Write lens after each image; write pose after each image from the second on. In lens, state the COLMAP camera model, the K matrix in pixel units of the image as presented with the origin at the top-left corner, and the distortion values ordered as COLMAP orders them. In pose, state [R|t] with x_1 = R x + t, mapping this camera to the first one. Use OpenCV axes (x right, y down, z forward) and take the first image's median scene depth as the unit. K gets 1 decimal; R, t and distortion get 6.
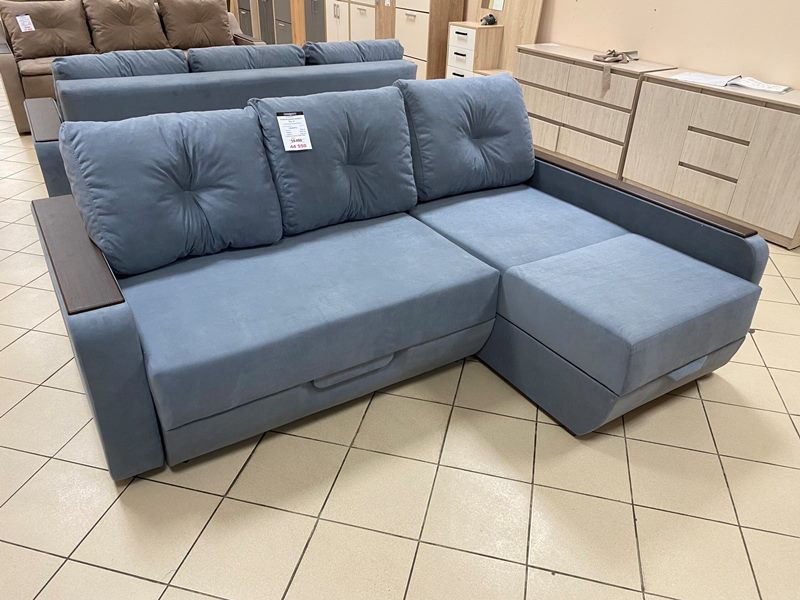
lens RADIAL K [[606.2, 0, 400.0], [0, 606.2, 300.0], [0, 0, 1]] dist [0.001242, 0.008681]
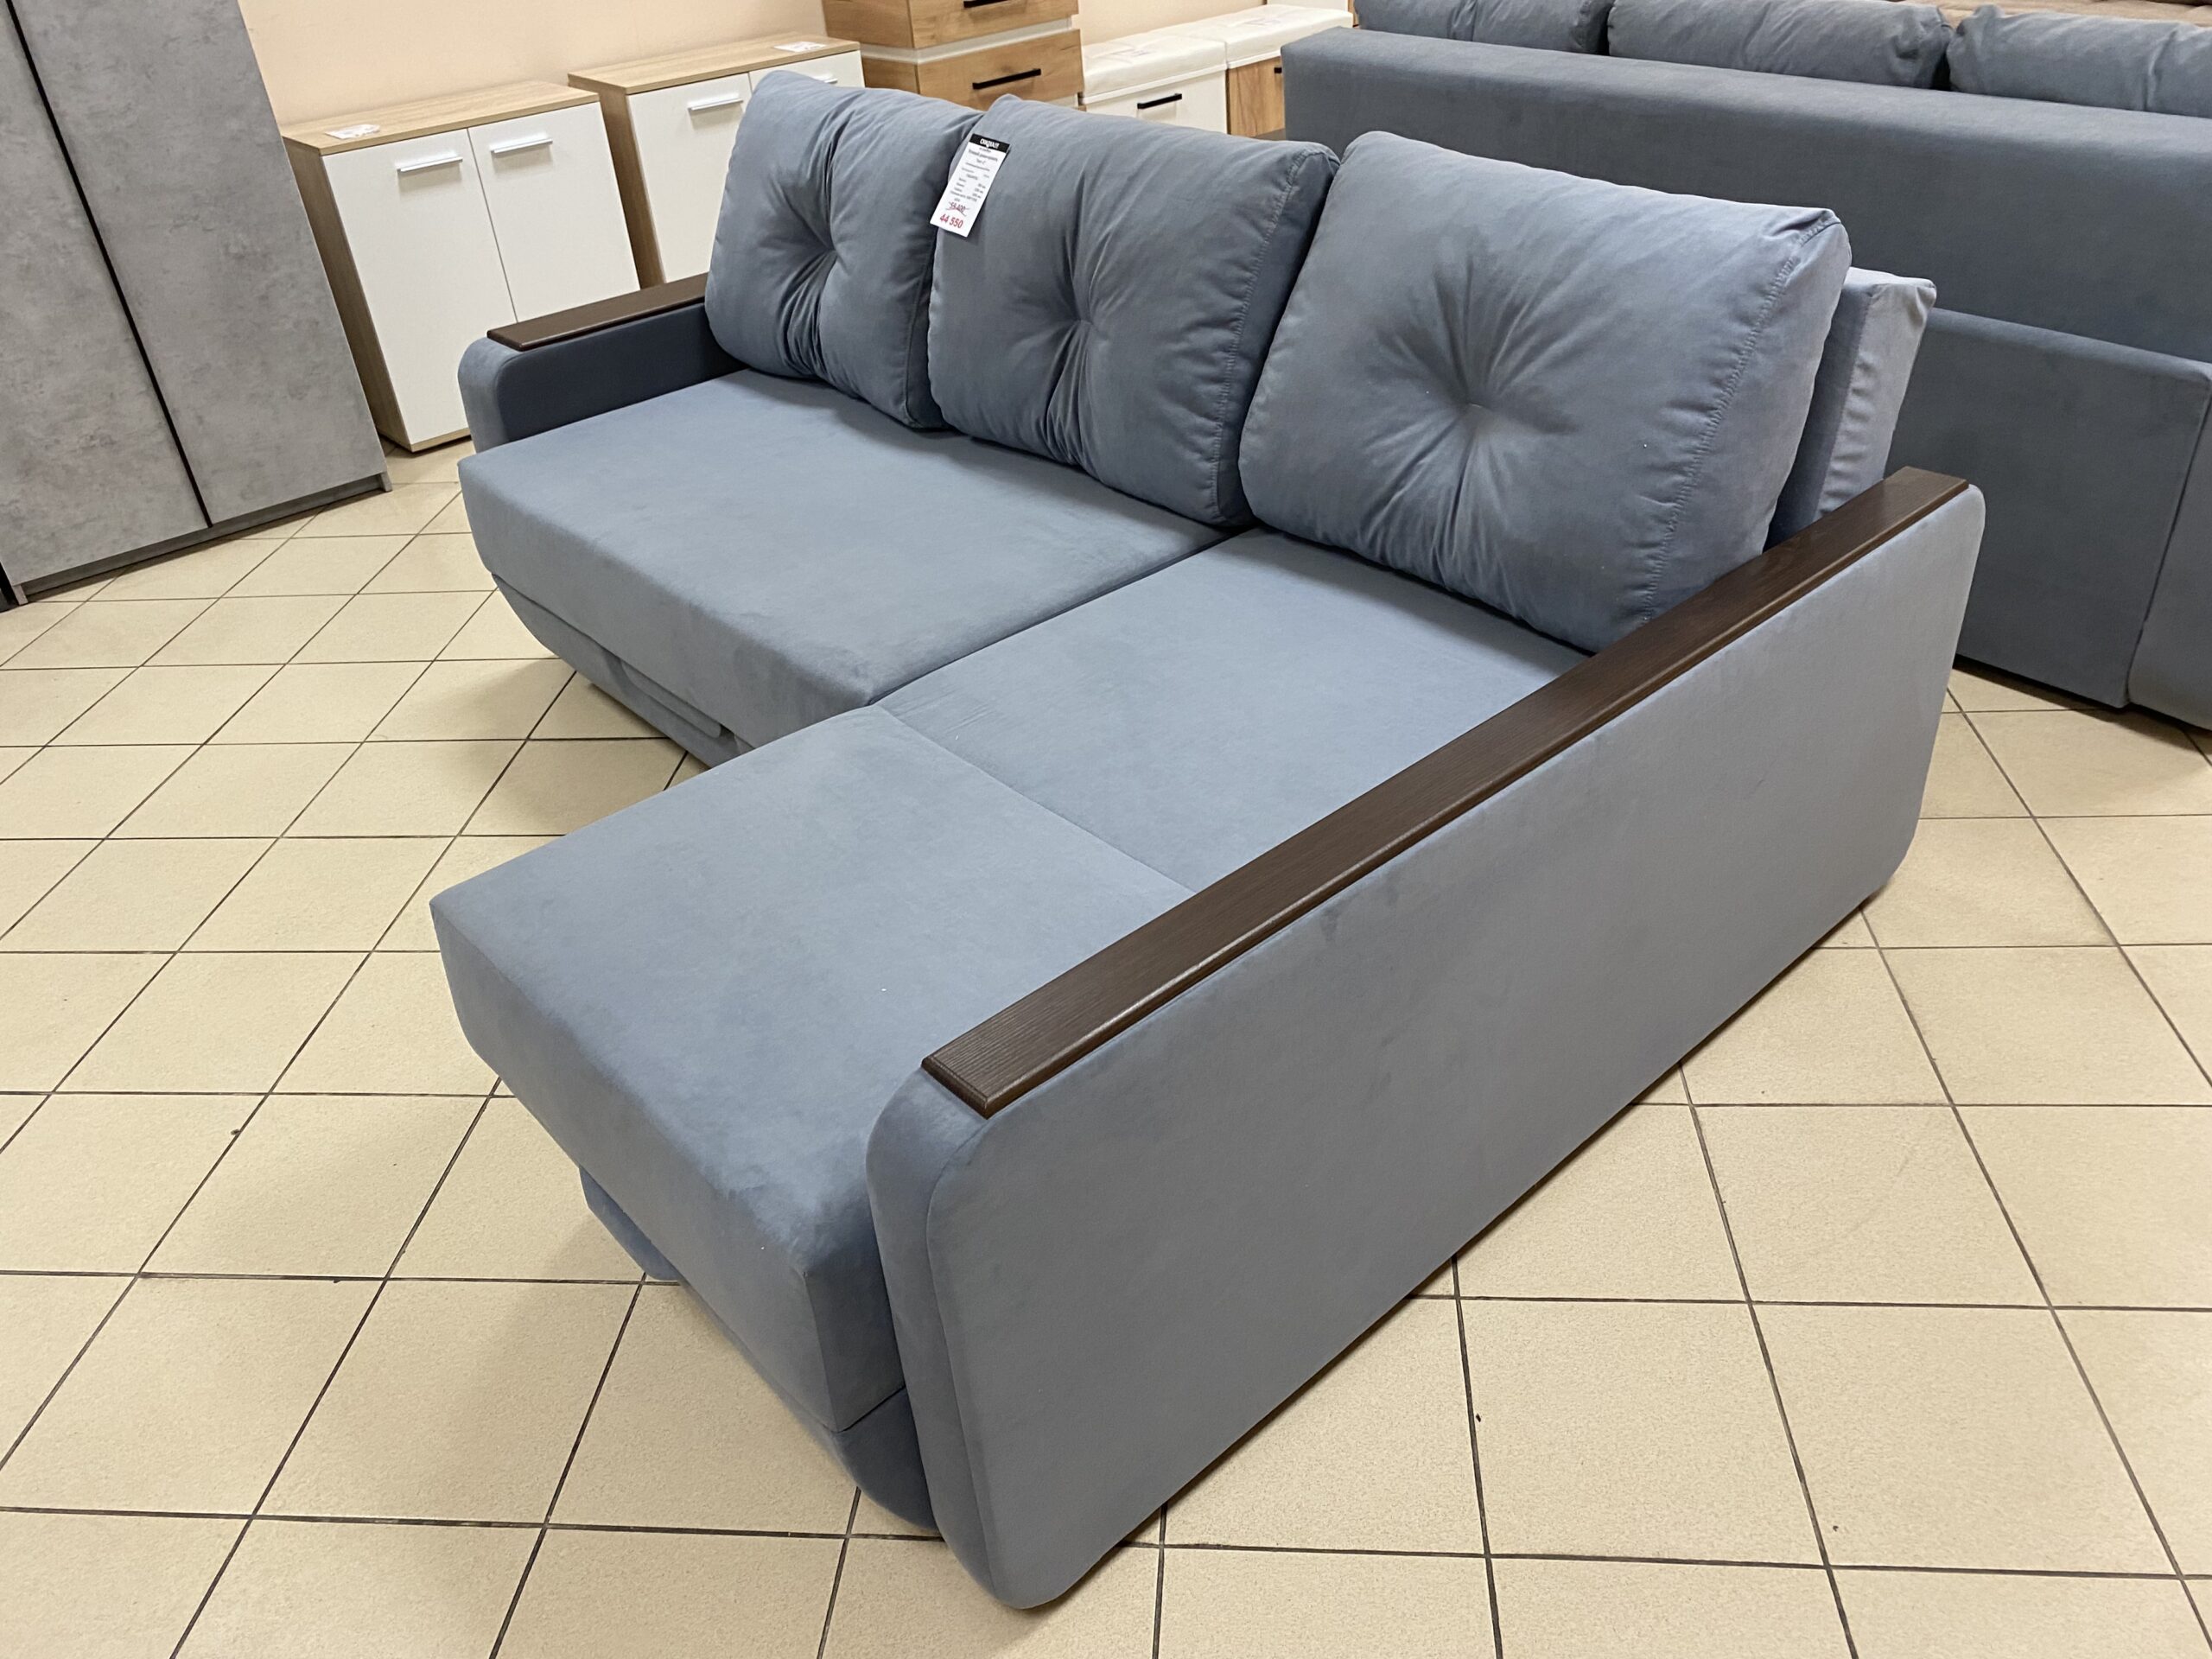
lens RADIAL K [[1676.0, 0, 1106.0], [0, 1676.0, 829.5], [0, 0, 1]] dist [0.001242, 0.008681]
pose [[0.154155, 0.515653, -0.842816, 0.992045], [-0.437917, 0.800311, 0.409551, -0.422097], [0.885700, 0.305949, 0.349185, 0.795806]]
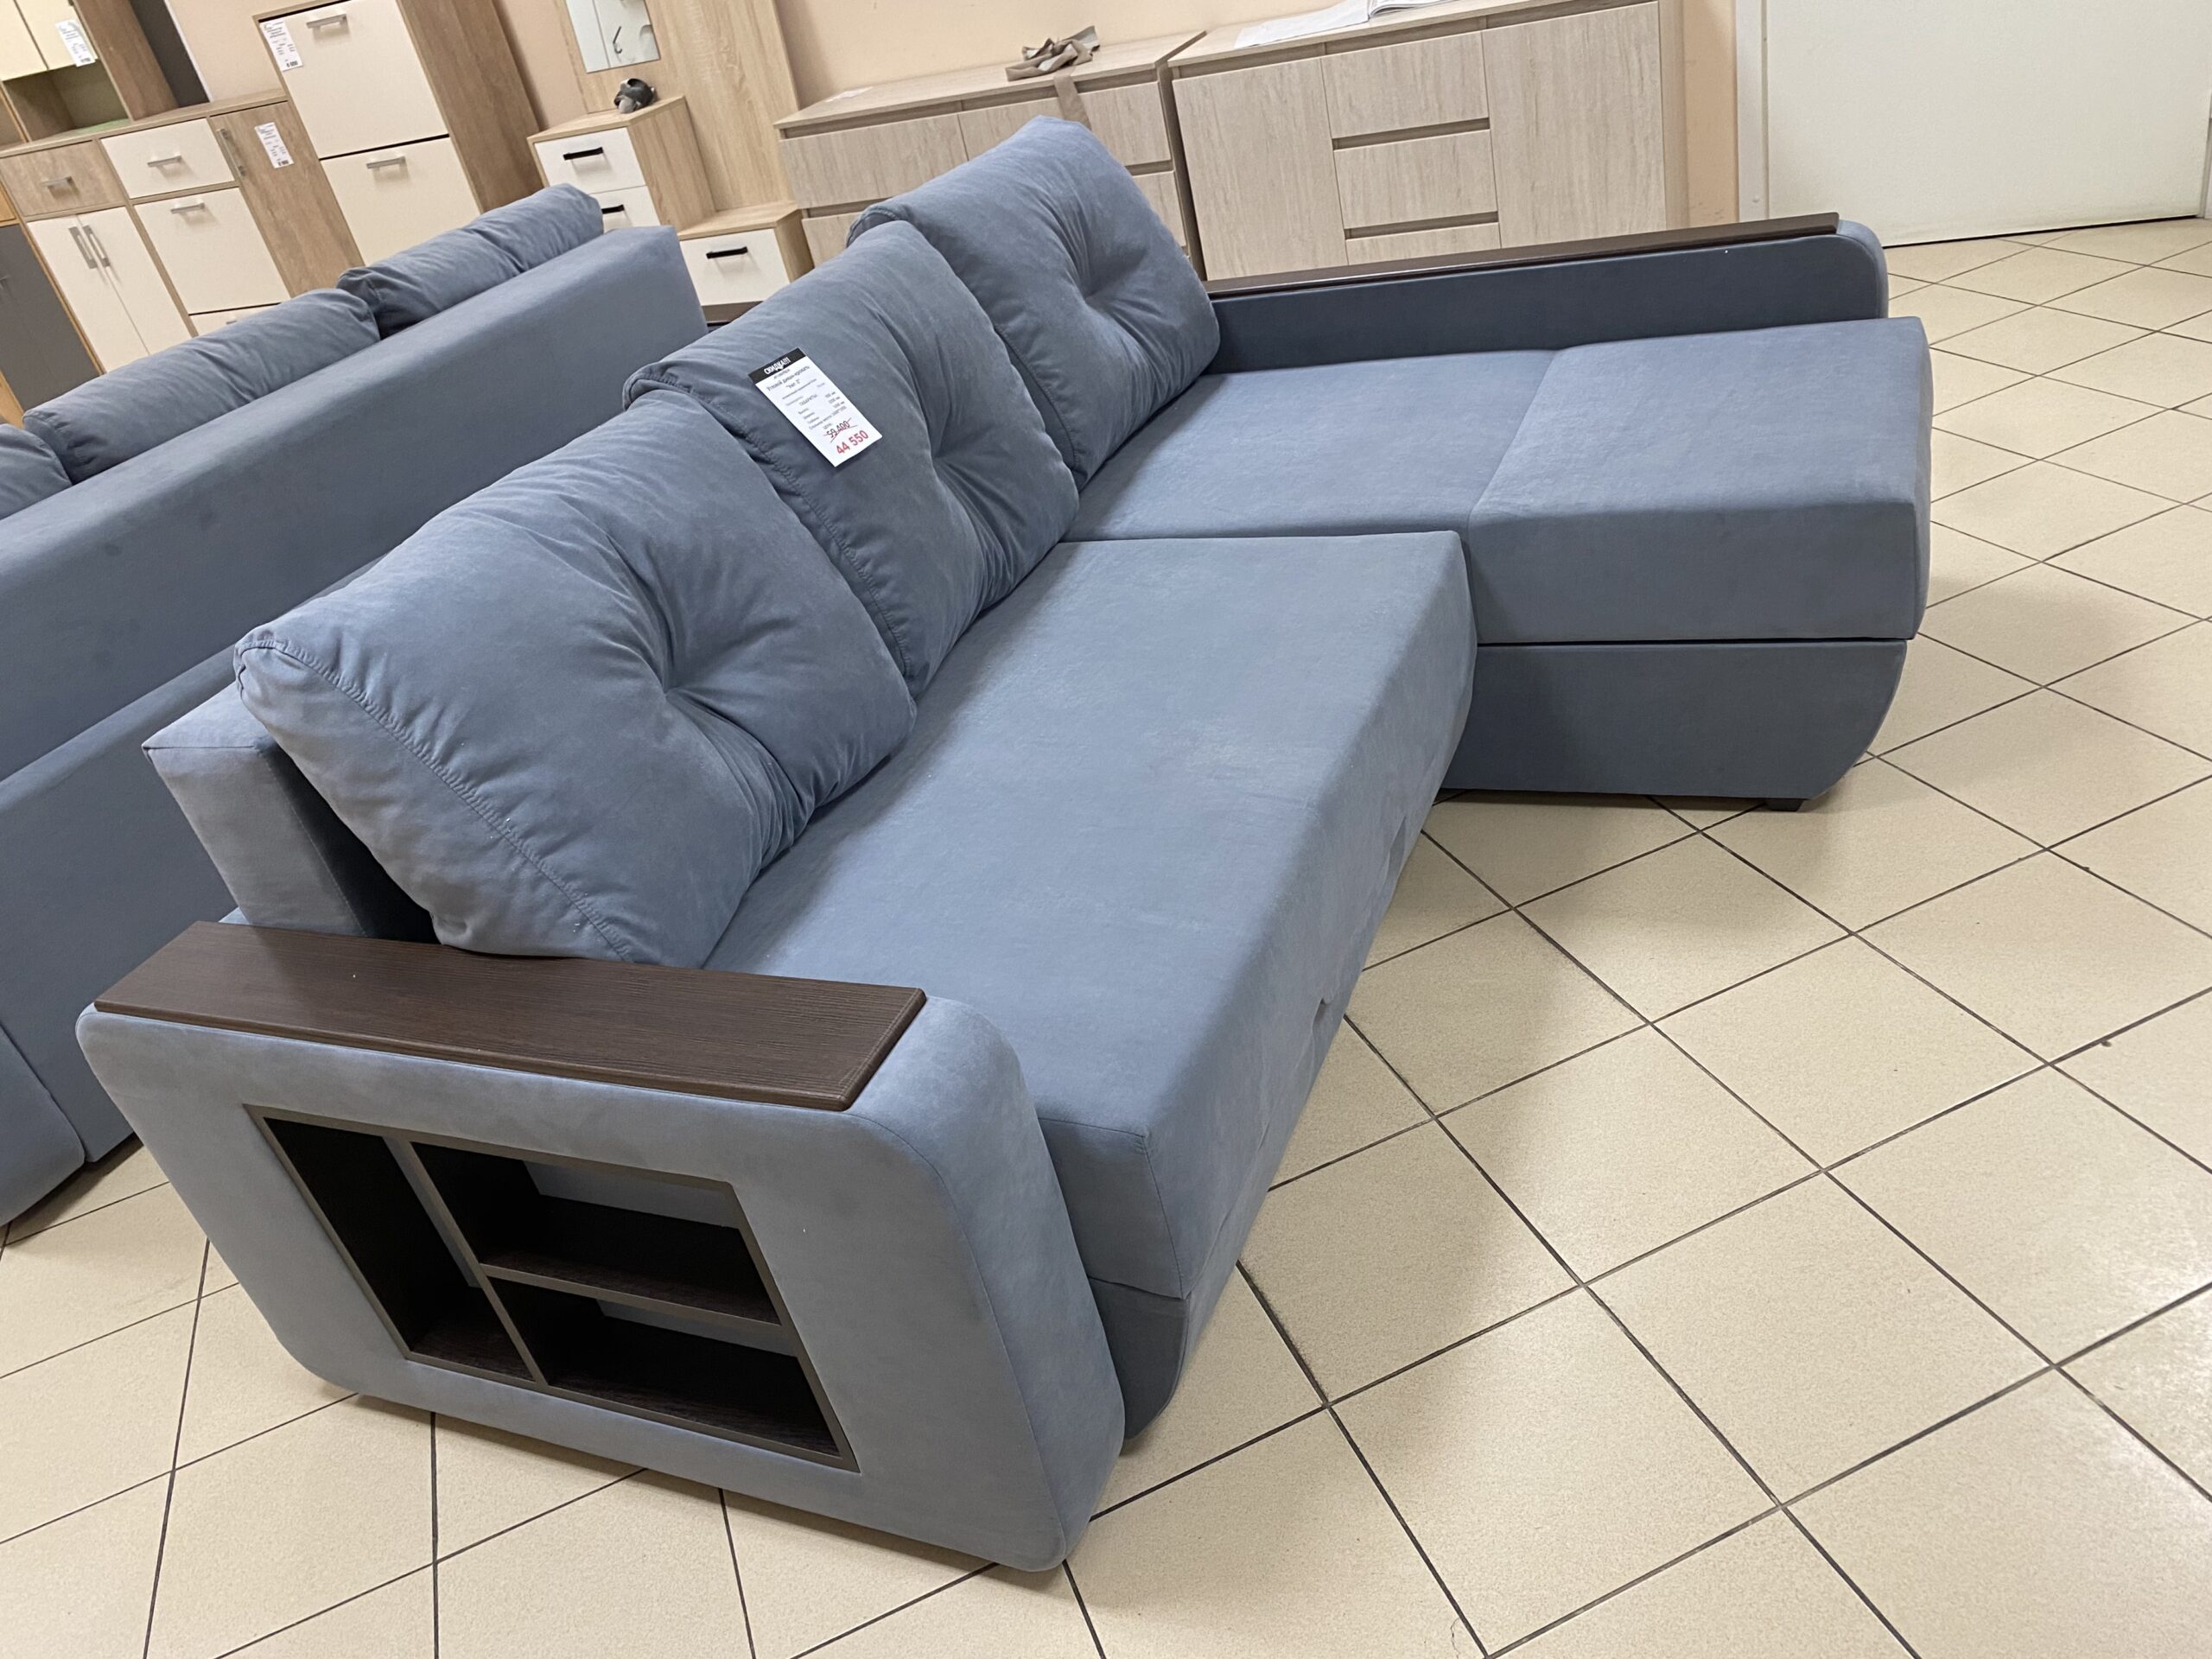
lens RADIAL K [[1676.0, 0, 1106.0], [0, 1676.0, 829.5], [0, 0, 1]] dist [0.001242, 0.008681]
pose [[0.798736, -0.472342, 0.372711, -0.483115], [0.482264, 0.872992, 0.072841, -0.066309], [-0.359780, 0.121564, 0.925084, 0.123783]]
